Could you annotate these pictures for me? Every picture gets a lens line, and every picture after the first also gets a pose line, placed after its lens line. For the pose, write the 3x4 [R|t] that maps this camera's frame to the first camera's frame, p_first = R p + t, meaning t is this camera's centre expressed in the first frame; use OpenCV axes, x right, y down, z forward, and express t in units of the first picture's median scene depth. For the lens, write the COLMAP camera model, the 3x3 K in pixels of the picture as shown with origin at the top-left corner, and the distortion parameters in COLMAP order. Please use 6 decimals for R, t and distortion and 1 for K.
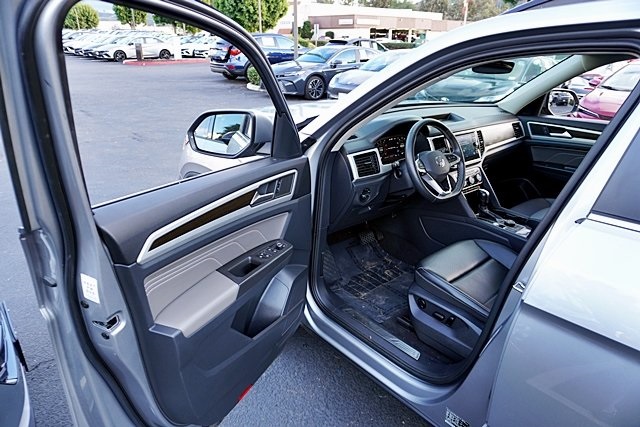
lens RADIAL K [[431.8, 0, 320.0], [0, 431.8, 213.5], [0, 0, 1]] dist [-0.049608, 0.043925]
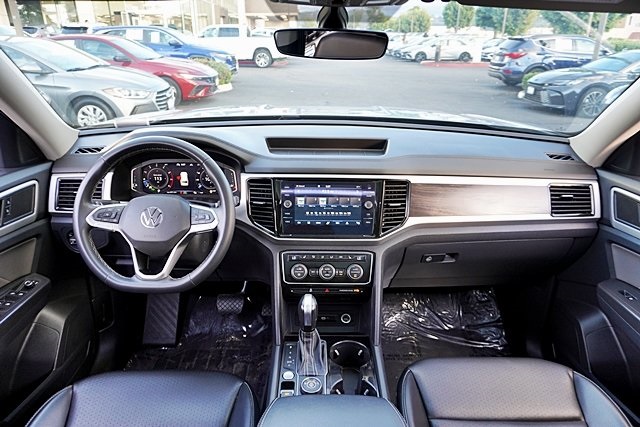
lens RADIAL K [[431.8, 0, 320.0], [0, 431.8, 213.5], [0, 0, 1]] dist [-0.049608, 0.043925]
pose [[0.769263, 0.239088, -0.592513, 0.116423], [-0.244695, 0.966888, 0.072465, -0.033125], [0.590220, 0.089241, 0.802295, 0.107837]]
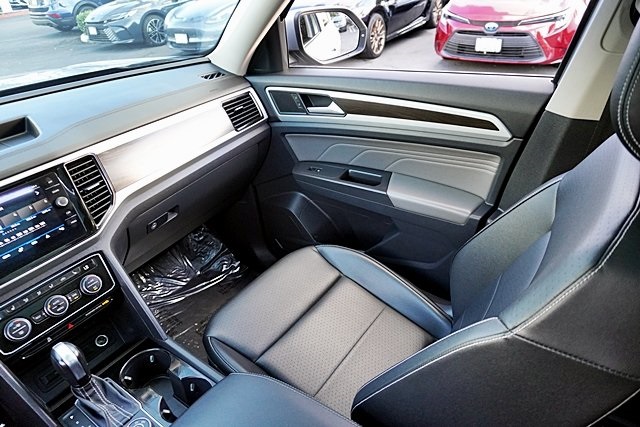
lens RADIAL K [[431.8, 0, 320.0], [0, 431.8, 213.5], [0, 0, 1]] dist [-0.049608, 0.043925]
pose [[0.966963, -0.206163, 0.149930, 0.099233], [0.181144, 0.969534, 0.164893, -0.032766], [-0.179357, -0.132287, 0.974849, 0.111423]]
